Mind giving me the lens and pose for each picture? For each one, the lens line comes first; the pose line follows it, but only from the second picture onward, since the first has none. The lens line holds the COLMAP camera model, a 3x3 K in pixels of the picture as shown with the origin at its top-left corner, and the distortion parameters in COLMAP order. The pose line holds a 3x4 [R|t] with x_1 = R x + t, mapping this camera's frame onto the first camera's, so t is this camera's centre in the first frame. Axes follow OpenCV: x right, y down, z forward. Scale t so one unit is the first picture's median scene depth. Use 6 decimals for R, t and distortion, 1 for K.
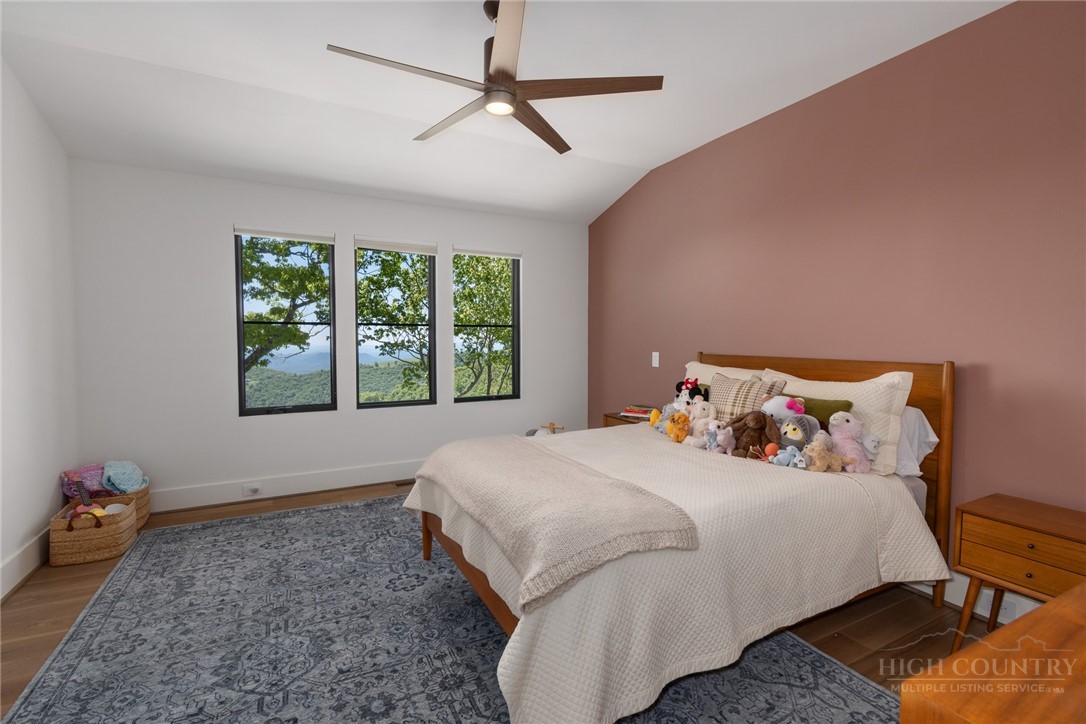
lens RADIAL K [[485.6, 0, 546.6], [0, 485.6, 362.9], [0, 0, 1]] dist [-0.000955, -0.000052]
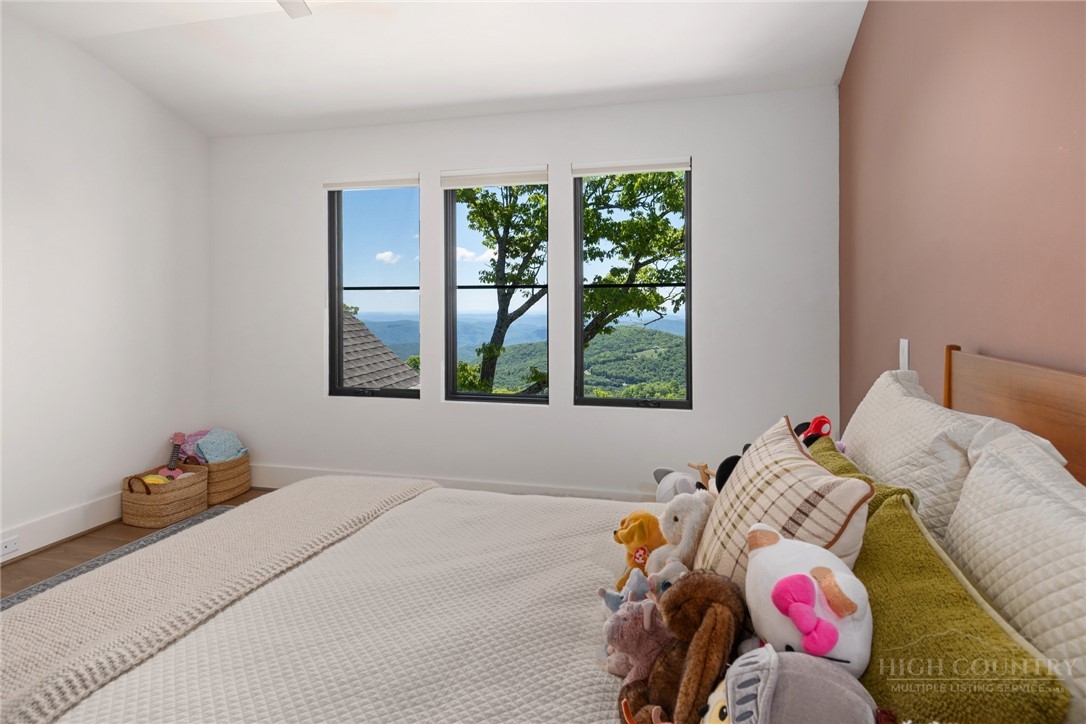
lens RADIAL K [[601.9, 0, 555.2], [0, 601.9, 304.7], [0, 0, 1]] dist [0.003096, 0.000232]
pose [[0.724889, -0.005067, -0.688847, 0.116775], [-0.024842, 0.999130, -0.033491, -0.008307], [0.688418, 0.041390, 0.724133, 0.129901]]
